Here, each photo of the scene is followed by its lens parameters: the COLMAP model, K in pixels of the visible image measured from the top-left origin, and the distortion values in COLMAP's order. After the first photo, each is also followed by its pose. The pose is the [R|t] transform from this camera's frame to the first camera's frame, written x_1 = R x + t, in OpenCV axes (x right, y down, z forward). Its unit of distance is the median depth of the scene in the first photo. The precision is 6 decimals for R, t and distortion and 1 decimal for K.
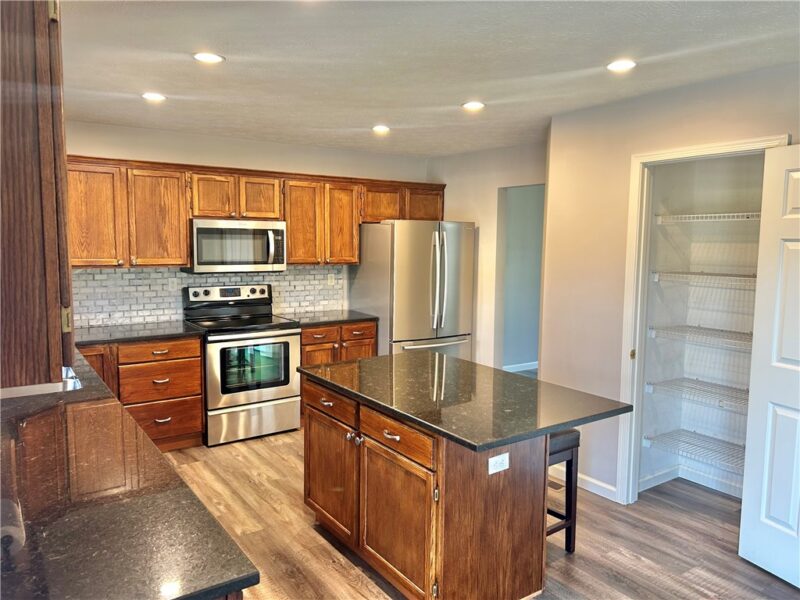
lens RADIAL K [[612.6, 0, 424.0], [0, 612.6, 297.2], [0, 0, 1]] dist [0.054864, -0.043719]
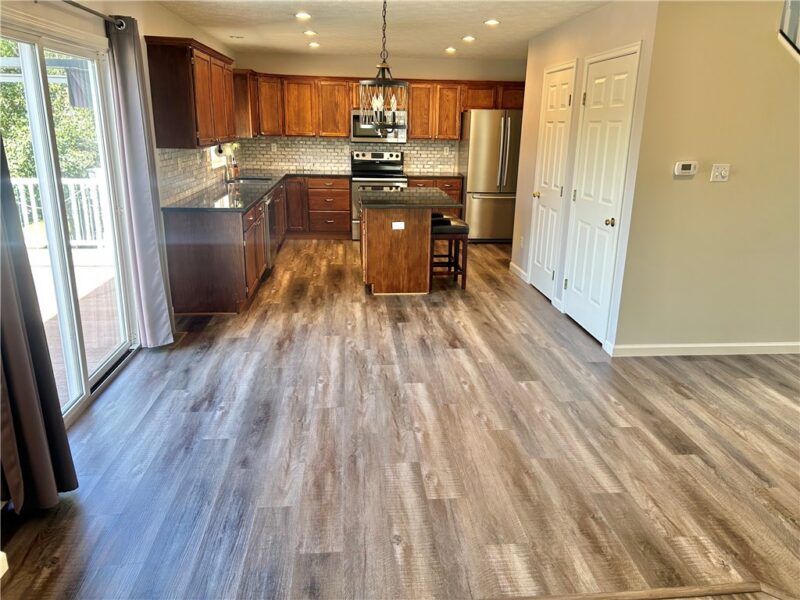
lens RADIAL K [[612.6, 0, 401.7], [0, 612.6, 305.9], [0, 0, 1]] dist [0.054864, -0.043719]
pose [[0.865228, 0.150178, -0.478359, 0.600688], [-0.058714, 0.977872, 0.200798, 0.052288], [0.497929, -0.145650, 0.854899, -0.453339]]
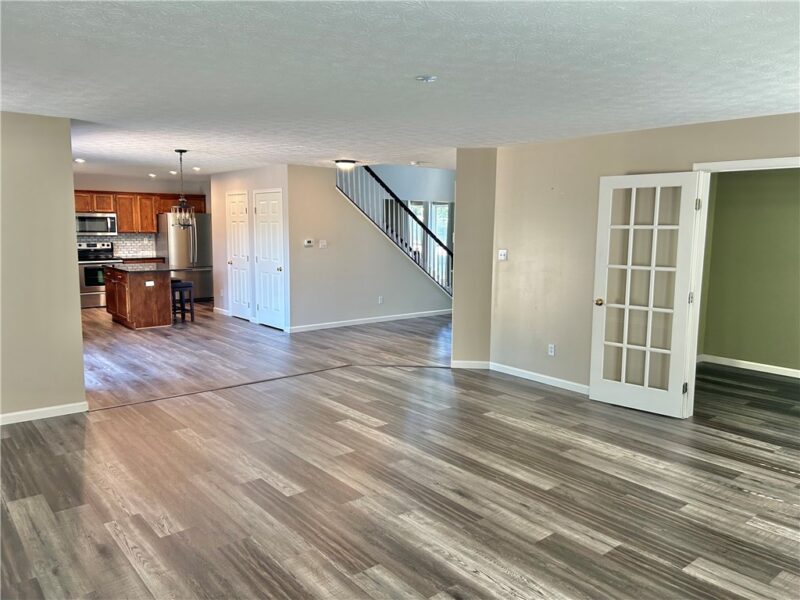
lens RADIAL K [[612.6, 0, 408.2], [0, 612.6, 295.9], [0, 0, 1]] dist [0.054864, -0.043719]
pose [[0.997582, -0.008336, 0.069001, 0.667295], [0.006697, 0.999691, 0.023953, 0.128401], [-0.069180, -0.023433, 0.997329, -1.311005]]
